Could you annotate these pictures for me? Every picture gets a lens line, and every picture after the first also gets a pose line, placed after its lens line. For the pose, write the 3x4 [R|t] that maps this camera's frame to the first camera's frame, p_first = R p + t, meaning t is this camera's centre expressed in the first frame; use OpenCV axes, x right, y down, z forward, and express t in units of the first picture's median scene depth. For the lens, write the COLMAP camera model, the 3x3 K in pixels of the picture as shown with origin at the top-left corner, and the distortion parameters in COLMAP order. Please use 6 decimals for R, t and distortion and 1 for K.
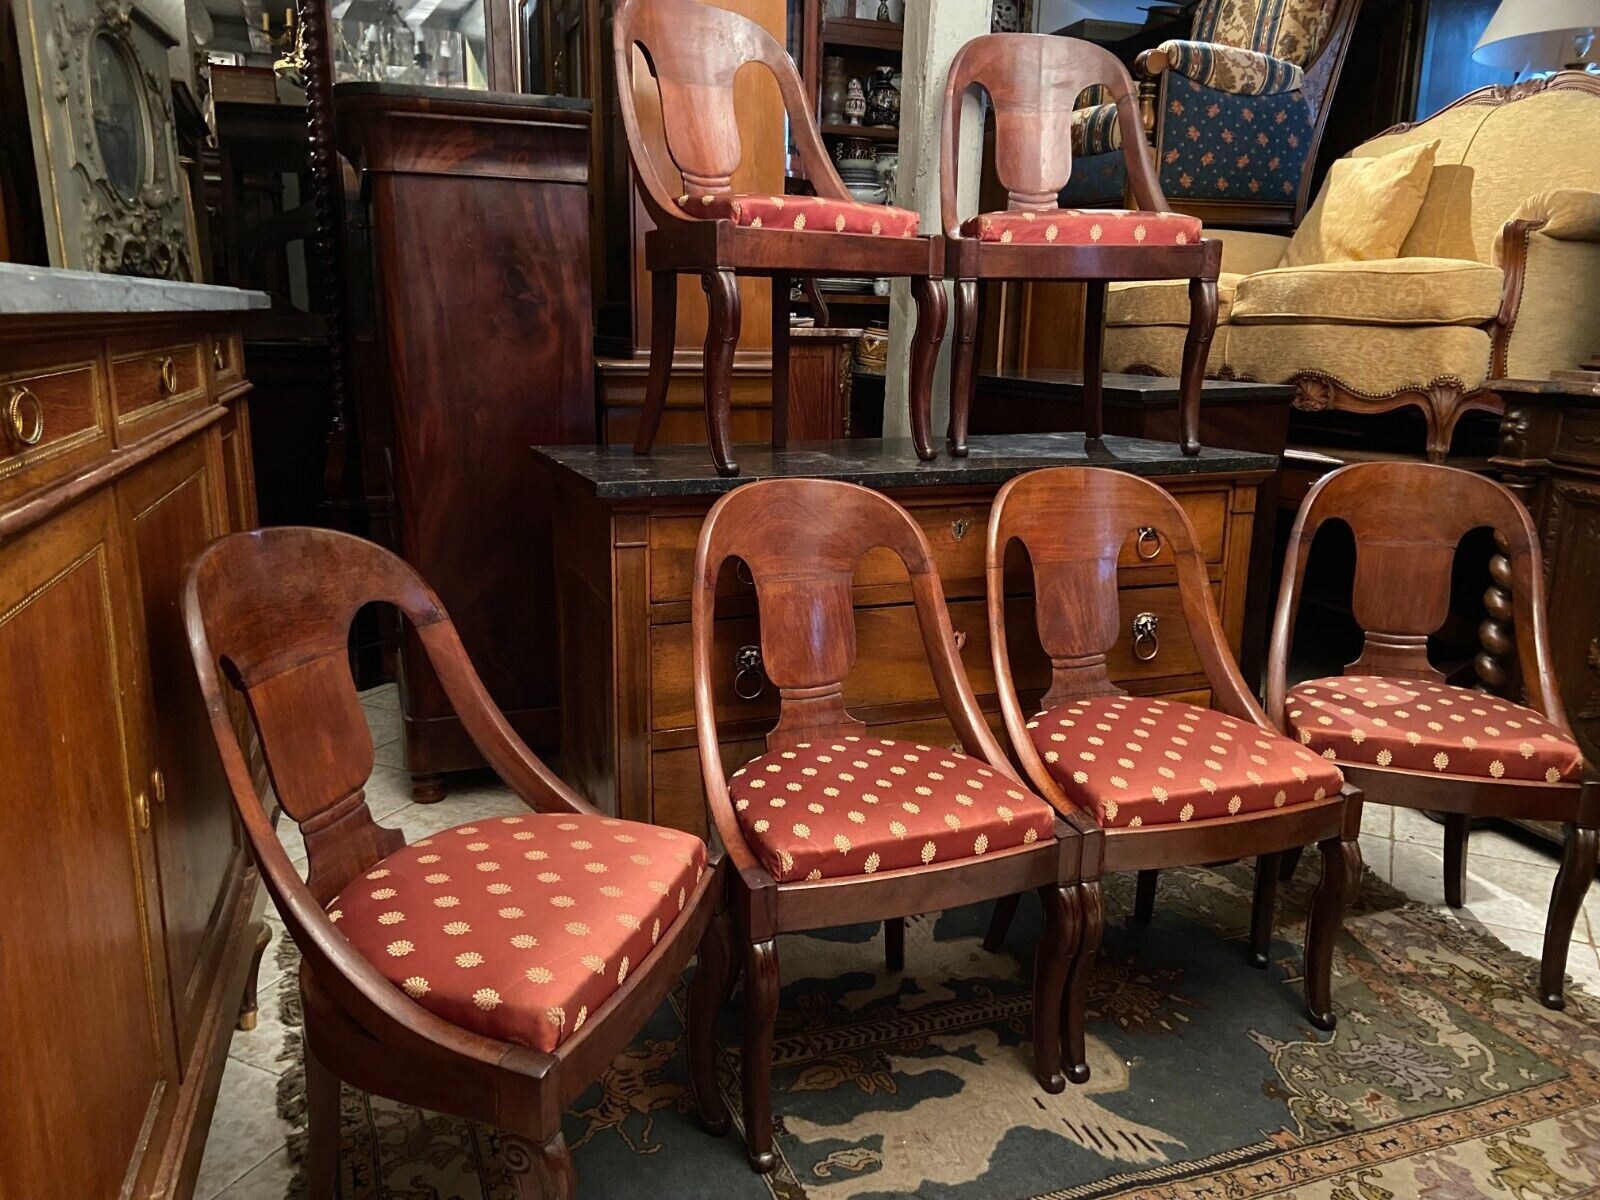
lens RADIAL K [[1194.3, 0, 799.8], [0, 1194.3, 591.3], [0, 0, 1]] dist [0.129474, -0.170054]
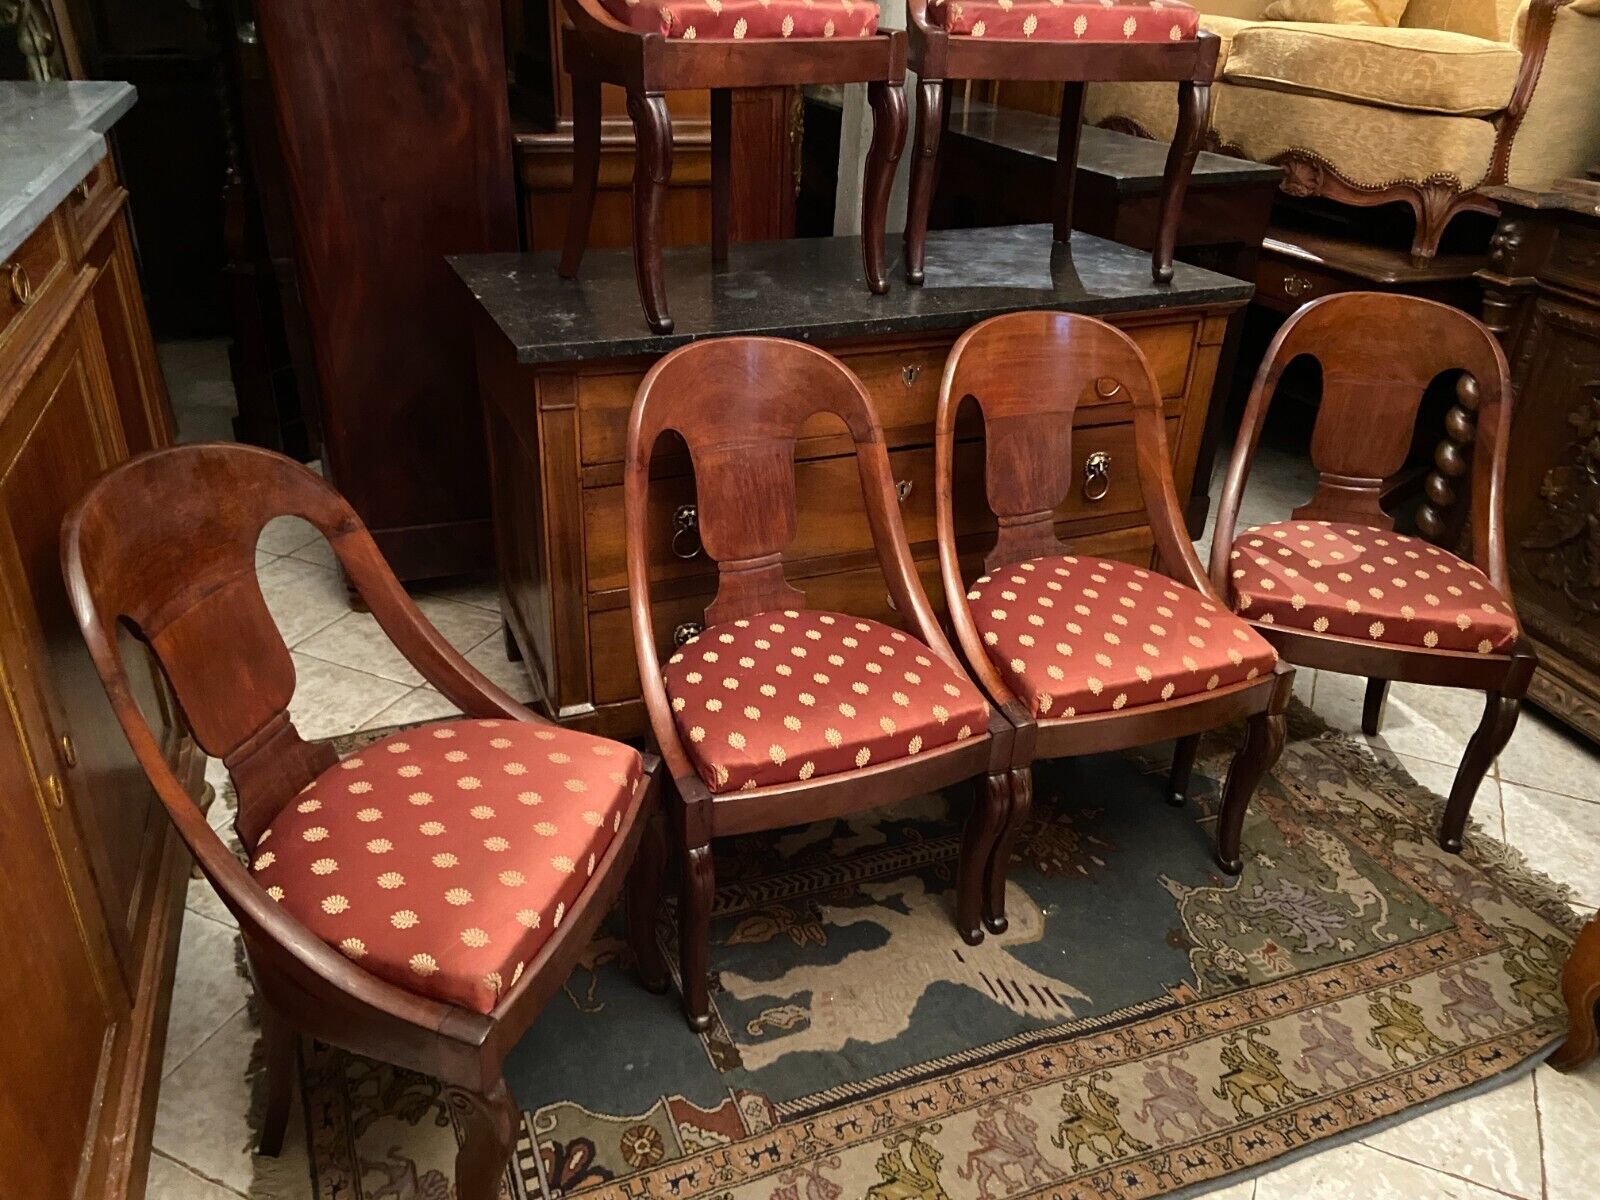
lens RADIAL K [[1195.3, 0, 782.5], [0, 1195.3, 598.8], [0, 0, 1]] dist [0.128632, -0.167915]
pose [[0.999577, 0.006549, 0.028319, 0.008164], [-0.013735, 0.965068, 0.261638, -0.142565], [-0.025617, -0.261916, 0.964751, 0.052437]]
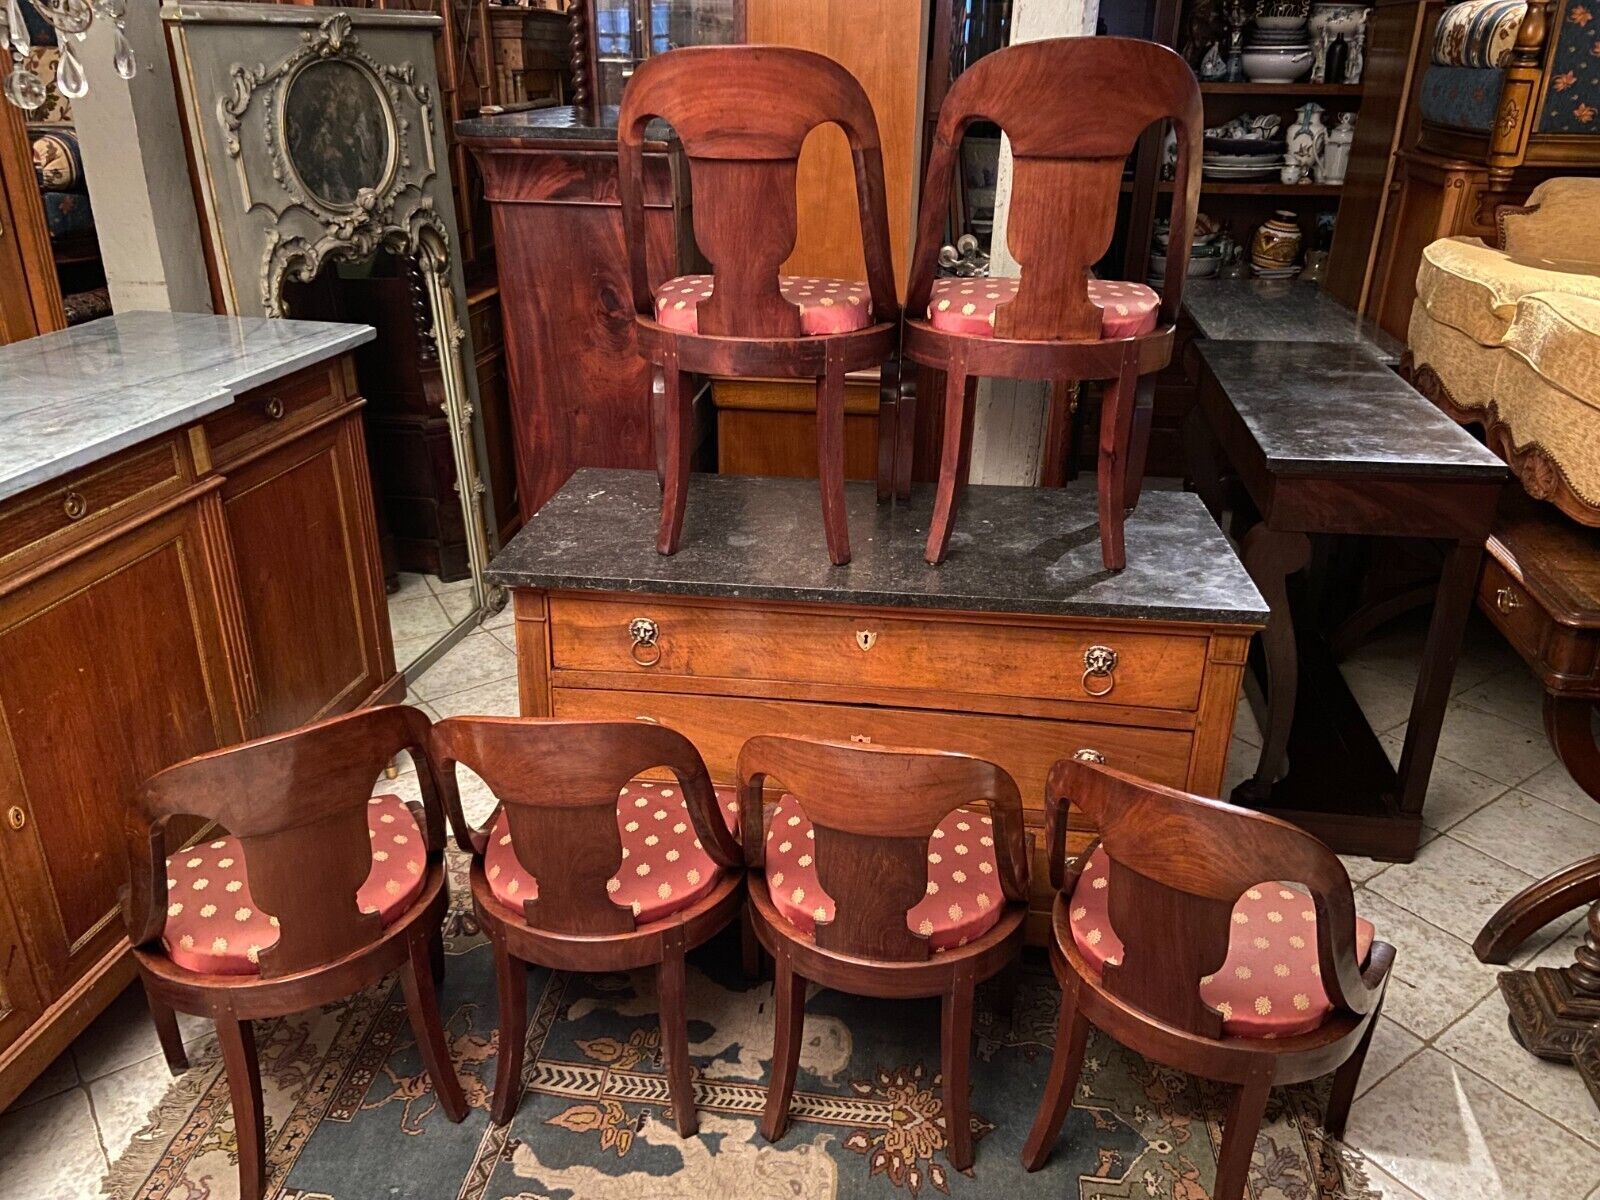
lens RADIAL K [[1228.4, 0, 798.5], [0, 1228.4, 604.8], [0, 0, 1]] dist [0.117458, -0.146868]
pose [[0.882280, 0.185020, -0.432838, 0.576086], [-0.100699, 0.972414, 0.210405, -0.319257], [0.459827, -0.142050, 0.876573, 0.107081]]
